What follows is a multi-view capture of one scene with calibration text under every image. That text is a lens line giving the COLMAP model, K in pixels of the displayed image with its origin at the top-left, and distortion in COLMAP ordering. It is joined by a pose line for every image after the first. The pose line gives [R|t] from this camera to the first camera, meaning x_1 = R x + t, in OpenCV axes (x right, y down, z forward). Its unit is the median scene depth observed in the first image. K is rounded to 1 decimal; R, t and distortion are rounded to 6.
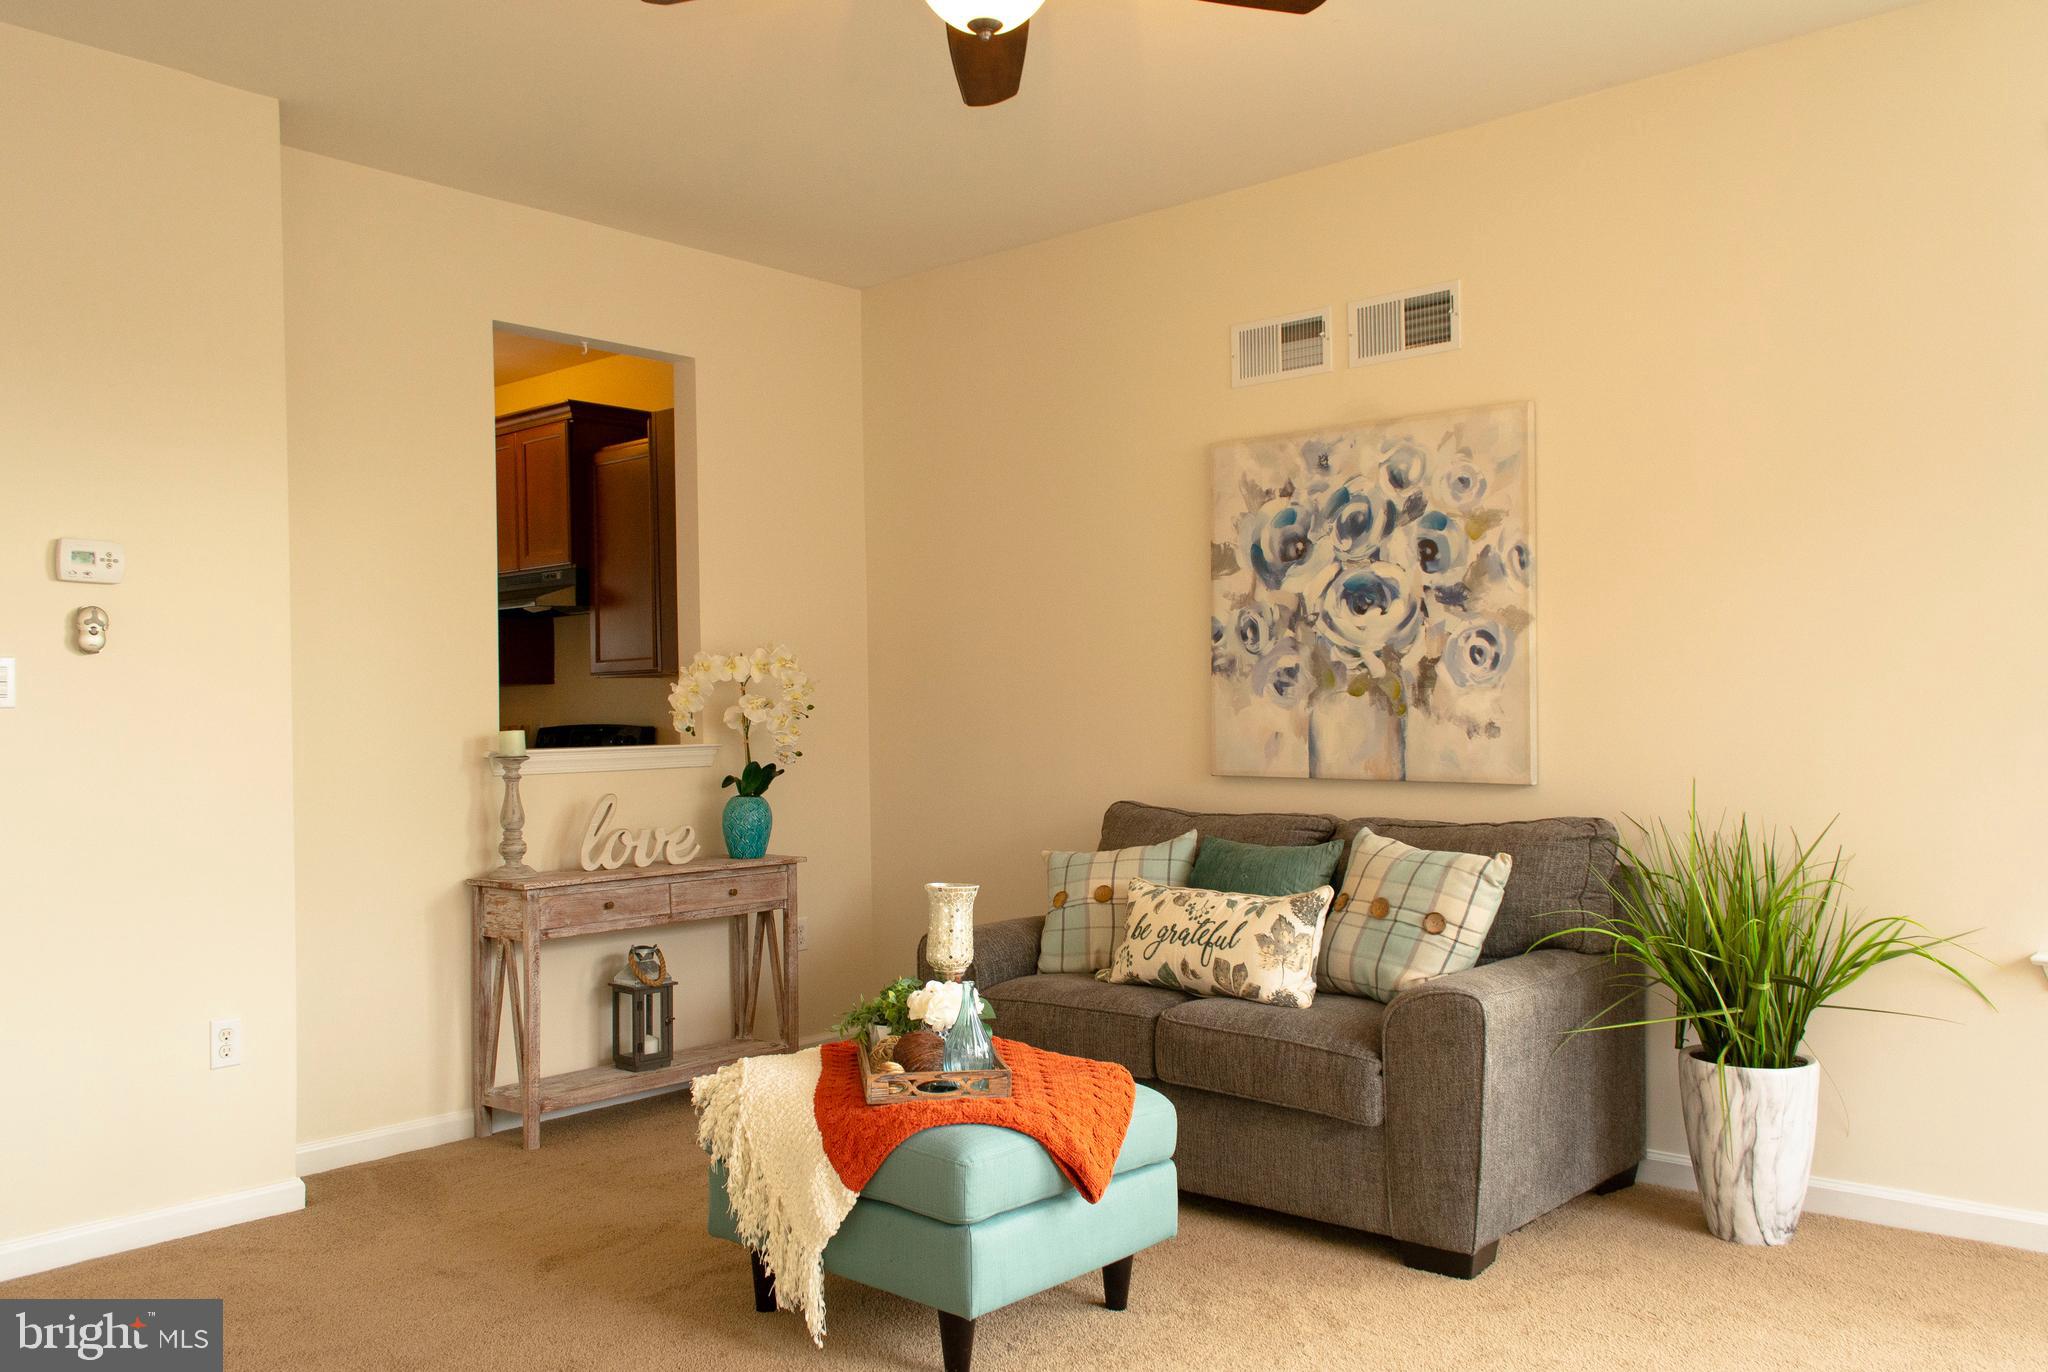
lens RADIAL K [[1569.1, 0, 1028.1], [0, 1569.1, 707.6], [0, 0, 1]] dist [0.003283, -0.000614]
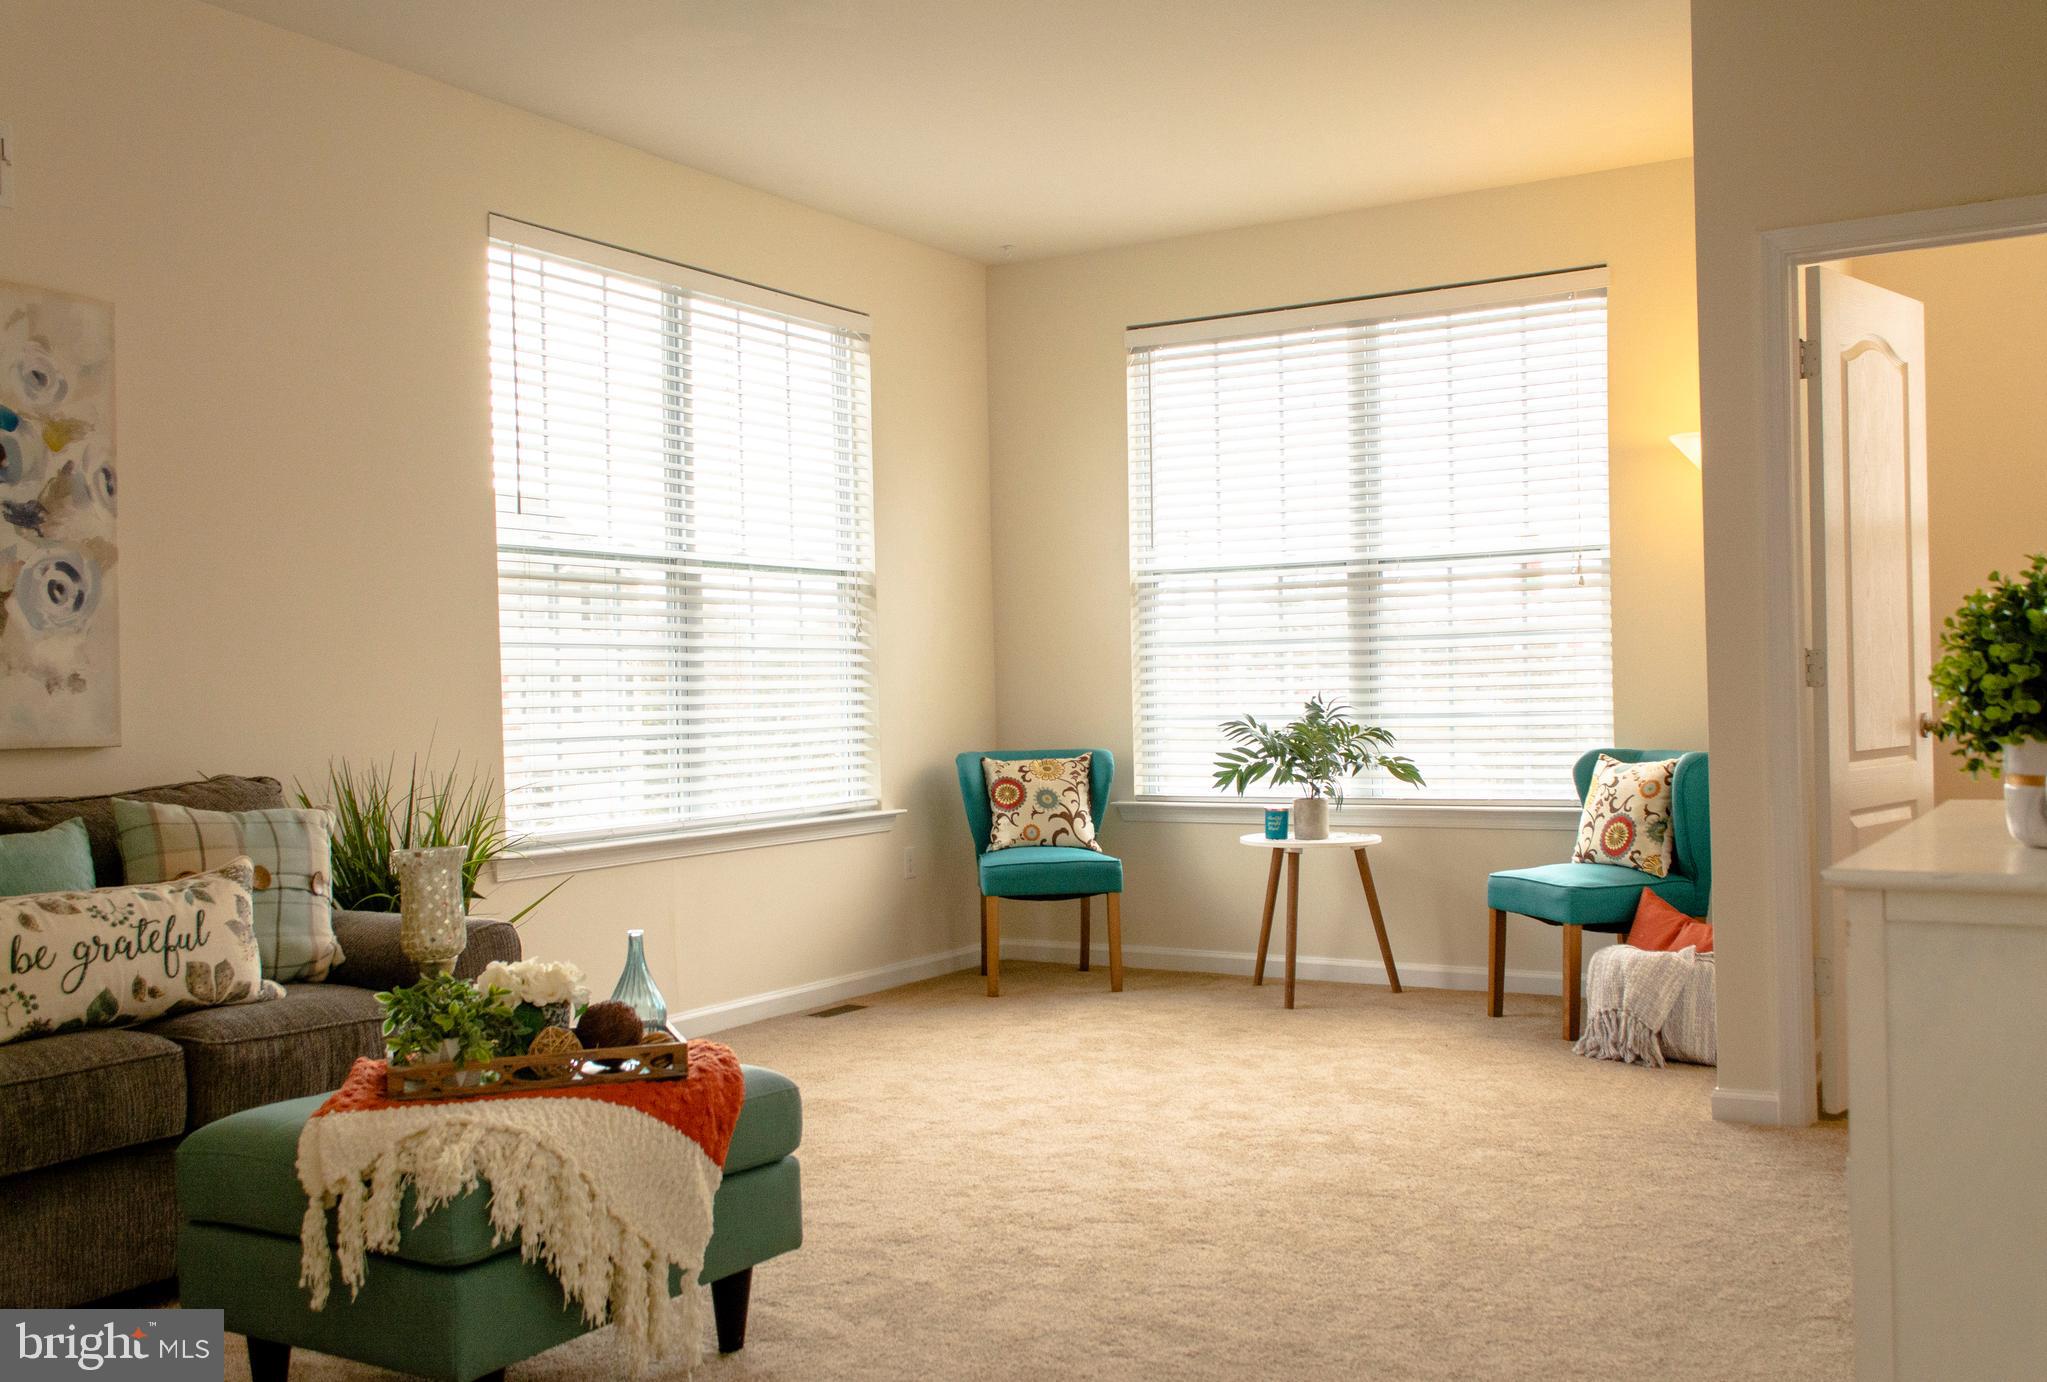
lens RADIAL K [[1895.8, 0, 1023.5], [0, 1895.8, 691.0], [0, 0, 1]] dist [0.008850, -0.002447]
pose [[-0.167290, 0.018443, 0.985735, -0.781387], [0.018925, 0.999701, -0.015492, 0.043587], [-0.985726, 0.016063, -0.167589, 0.672962]]
